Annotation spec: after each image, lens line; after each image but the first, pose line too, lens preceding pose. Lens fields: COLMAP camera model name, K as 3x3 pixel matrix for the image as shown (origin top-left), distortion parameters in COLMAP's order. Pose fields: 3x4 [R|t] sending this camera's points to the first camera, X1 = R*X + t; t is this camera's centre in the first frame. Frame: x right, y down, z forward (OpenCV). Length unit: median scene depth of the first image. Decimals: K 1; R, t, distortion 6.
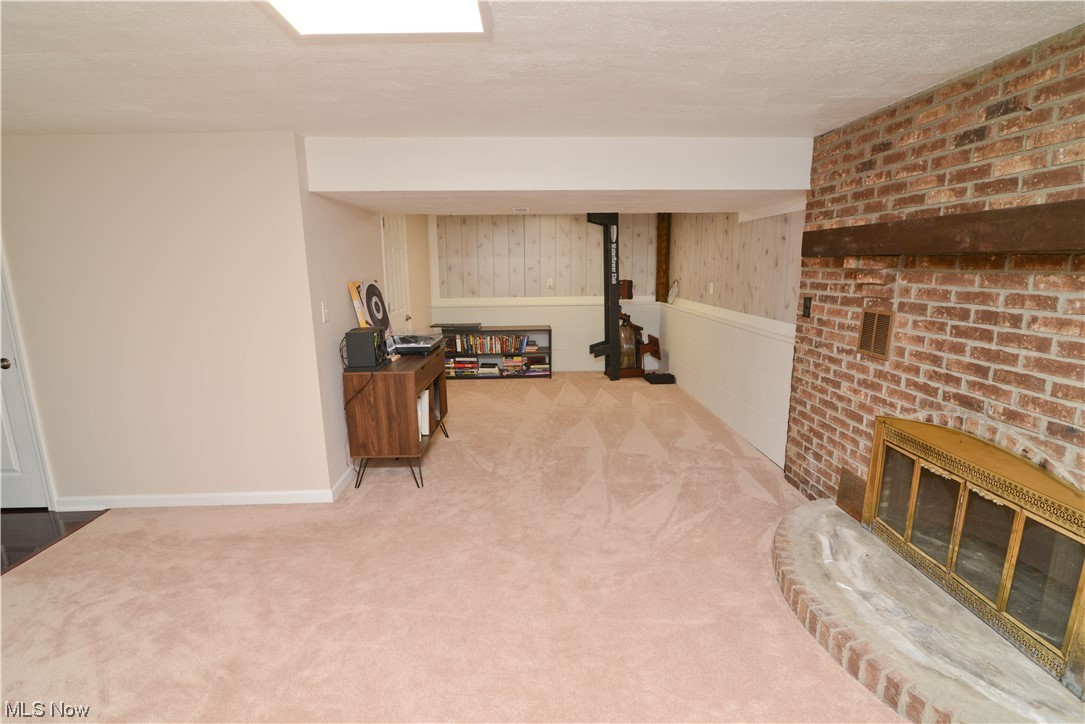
lens RADIAL K [[508.5, 0, 541.8], [0, 508.5, 366.6], [0, 0, 1]] dist [-0.020074, 0.000360]
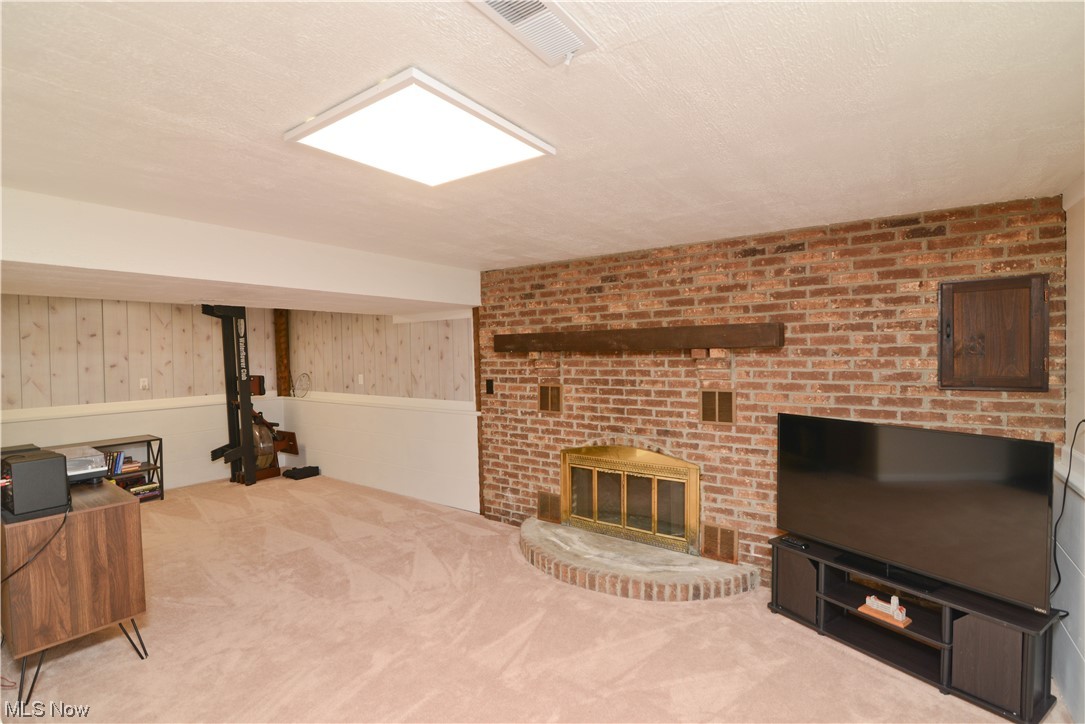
lens RADIAL K [[508.5, 0, 541.8], [0, 508.5, 366.6], [0, 0, 1]] dist [-0.020074, 0.000360]
pose [[0.599202, -0.023137, 0.800264, -0.597499], [0.167535, 0.981075, -0.097078, -0.013313], [-0.782872, 0.192241, 0.591738, 0.047099]]
